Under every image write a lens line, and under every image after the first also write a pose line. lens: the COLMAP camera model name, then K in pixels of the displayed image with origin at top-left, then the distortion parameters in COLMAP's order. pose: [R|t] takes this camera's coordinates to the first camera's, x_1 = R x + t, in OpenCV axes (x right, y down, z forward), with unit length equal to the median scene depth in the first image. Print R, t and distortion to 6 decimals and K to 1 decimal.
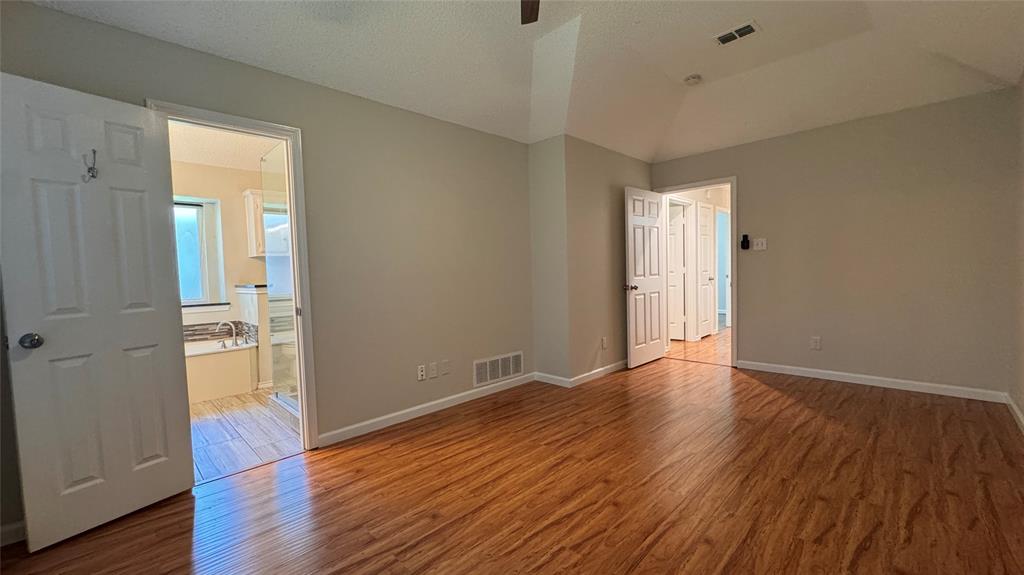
lens RADIAL K [[410.0, 0, 512.0], [0, 410.0, 287.5], [0, 0, 1]] dist [-0.002310, -0.000247]
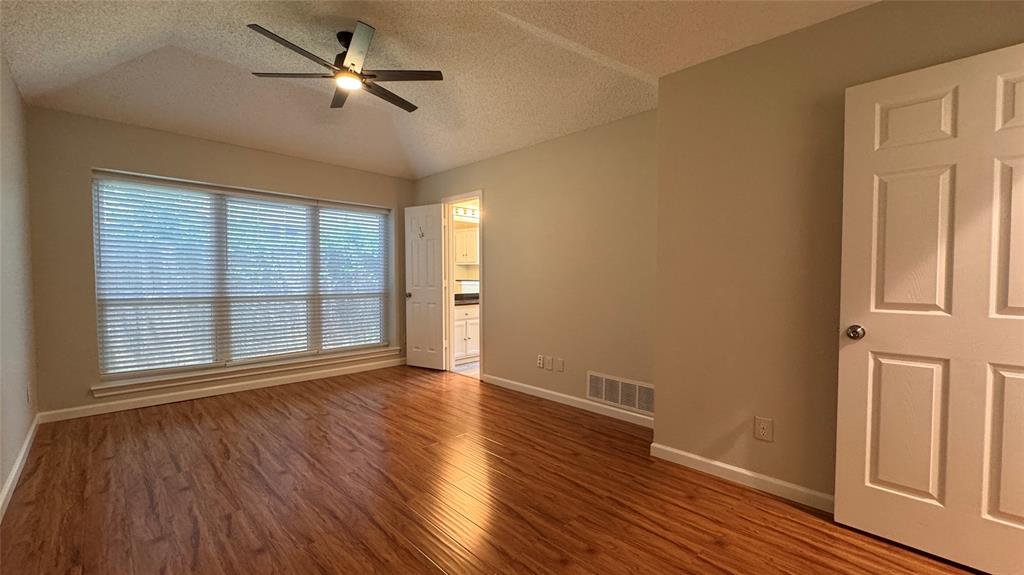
lens RADIAL K [[414.9, 0, 509.3], [0, 414.9, 291.4], [0, 0, 1]] dist [0.000189, 0.000006]
pose [[-0.004559, 0.068092, -0.997669, 0.906847], [-0.046735, 0.996574, 0.068231, -0.065763], [0.998897, 0.046937, -0.001361, 0.854616]]
